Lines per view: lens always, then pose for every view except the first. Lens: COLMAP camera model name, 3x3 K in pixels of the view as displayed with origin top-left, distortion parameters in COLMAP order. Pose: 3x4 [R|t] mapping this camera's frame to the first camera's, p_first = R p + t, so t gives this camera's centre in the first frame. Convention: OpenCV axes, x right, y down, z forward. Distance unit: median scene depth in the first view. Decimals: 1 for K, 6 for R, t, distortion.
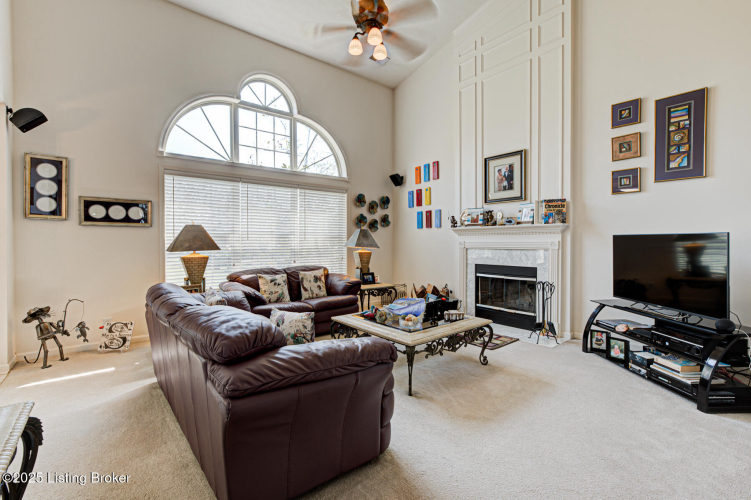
lens RADIAL K [[336.3, 0, 372.8], [0, 336.3, 244.9], [0, 0, 1]] dist [0.001800, 0.000123]
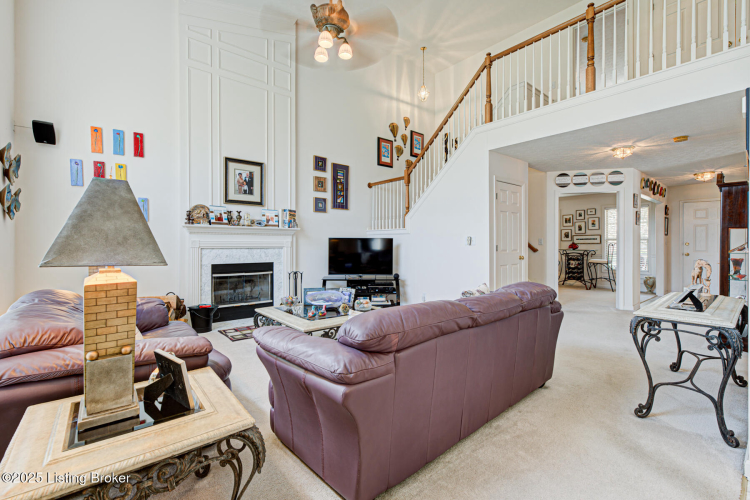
lens RADIAL K [[335.8, 0, 372.3], [0, 335.8, 244.9], [0, 0, 1]] dist [0.001800, 0.000123]
pose [[-0.018225, 0.001046, 0.999833, -0.718883], [0.009775, 0.999952, -0.000868, 0.007475], [-0.999786, 0.009758, -0.018234, 0.628844]]
